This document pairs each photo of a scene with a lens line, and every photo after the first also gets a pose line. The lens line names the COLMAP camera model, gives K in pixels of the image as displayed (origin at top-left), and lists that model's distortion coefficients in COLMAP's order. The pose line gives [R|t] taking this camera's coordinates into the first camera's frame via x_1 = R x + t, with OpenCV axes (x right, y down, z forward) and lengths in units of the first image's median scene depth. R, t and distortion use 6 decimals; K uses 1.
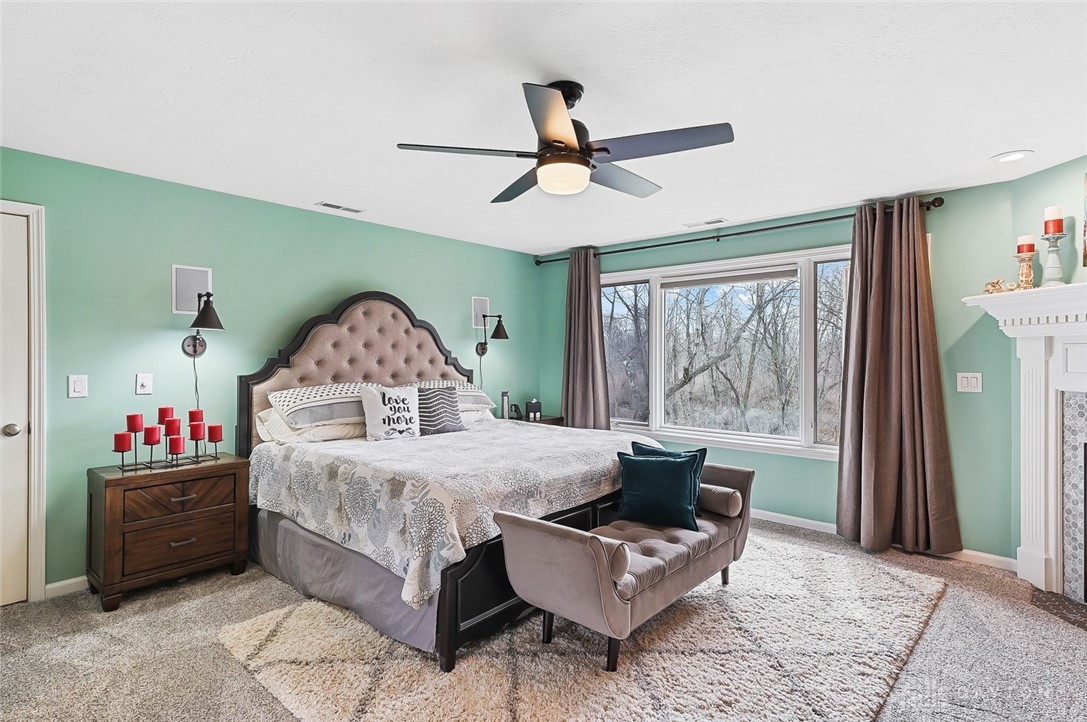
lens RADIAL K [[556.9, 0, 543.8], [0, 556.9, 355.6], [0, 0, 1]] dist [0.026250, -0.007556]
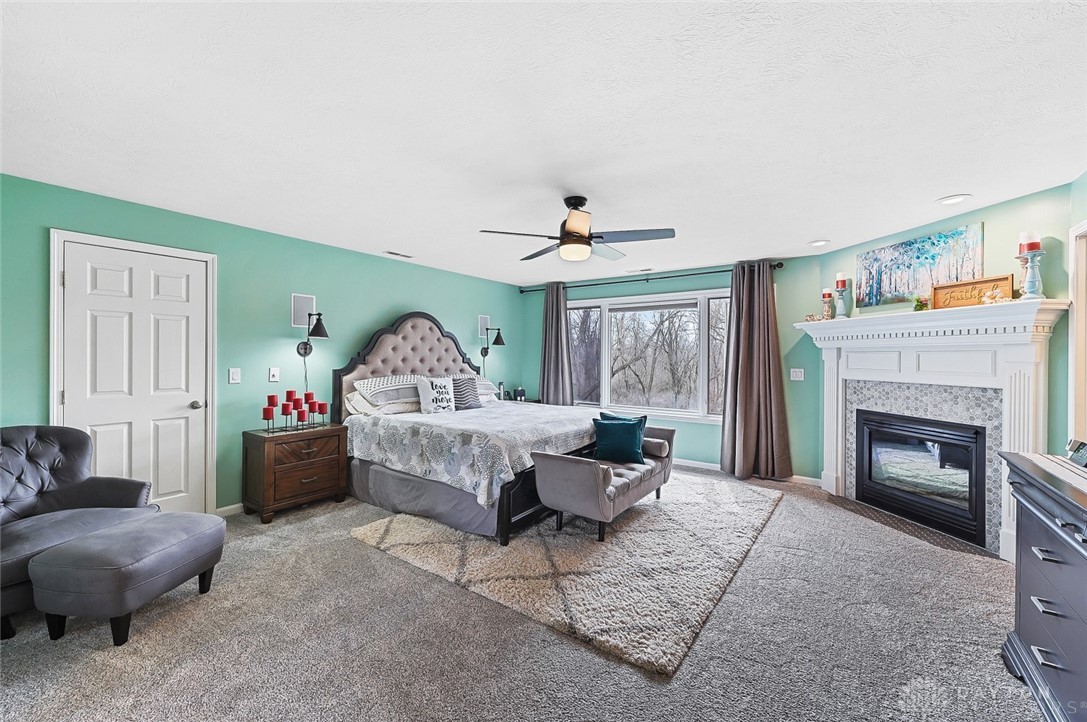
lens RADIAL K [[434.3, 0, 540.9], [0, 434.3, 355.9], [0, 0, 1]] dist [-0.011576, 0.000276]
pose [[0.994509, 0.006102, 0.104476, -0.144990], [-0.005855, 0.999979, -0.002669, 0.000182], [-0.104490, 0.002043, 0.994524, -0.209818]]
